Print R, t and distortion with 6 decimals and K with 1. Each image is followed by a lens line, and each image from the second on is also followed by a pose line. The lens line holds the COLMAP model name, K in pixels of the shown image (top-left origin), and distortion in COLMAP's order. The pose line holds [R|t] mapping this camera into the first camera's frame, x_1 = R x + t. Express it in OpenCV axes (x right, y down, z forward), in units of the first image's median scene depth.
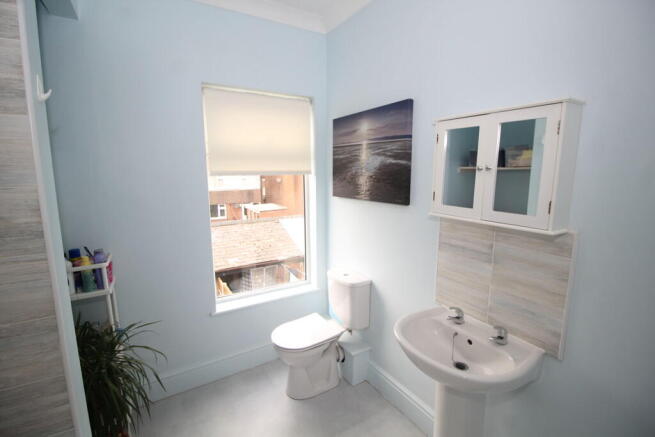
lens RADIAL K [[306.2, 0, 327.5], [0, 306.2, 218.5], [0, 0, 1]] dist [-0.000783, -0.009706]
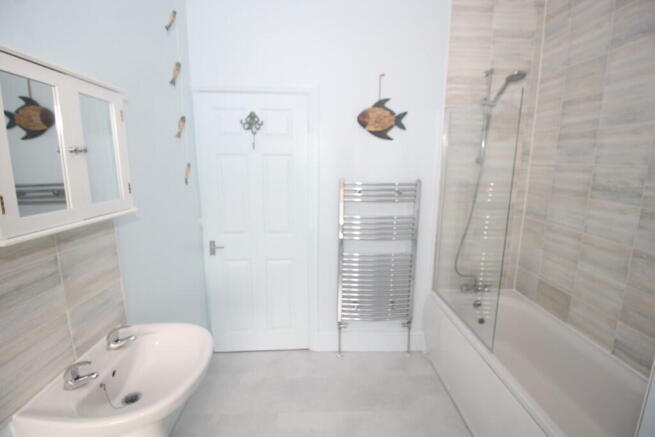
lens RADIAL K [[306.2, 0, 327.5], [0, 306.2, 218.5], [0, 0, 1]] dist [-0.000783, -0.009706]
pose [[-0.873132, -0.098776, 0.477373, -0.344764], [0.065919, 0.946339, 0.316382, -0.183587], [-0.483007, 0.307711, -0.819767, 1.247981]]
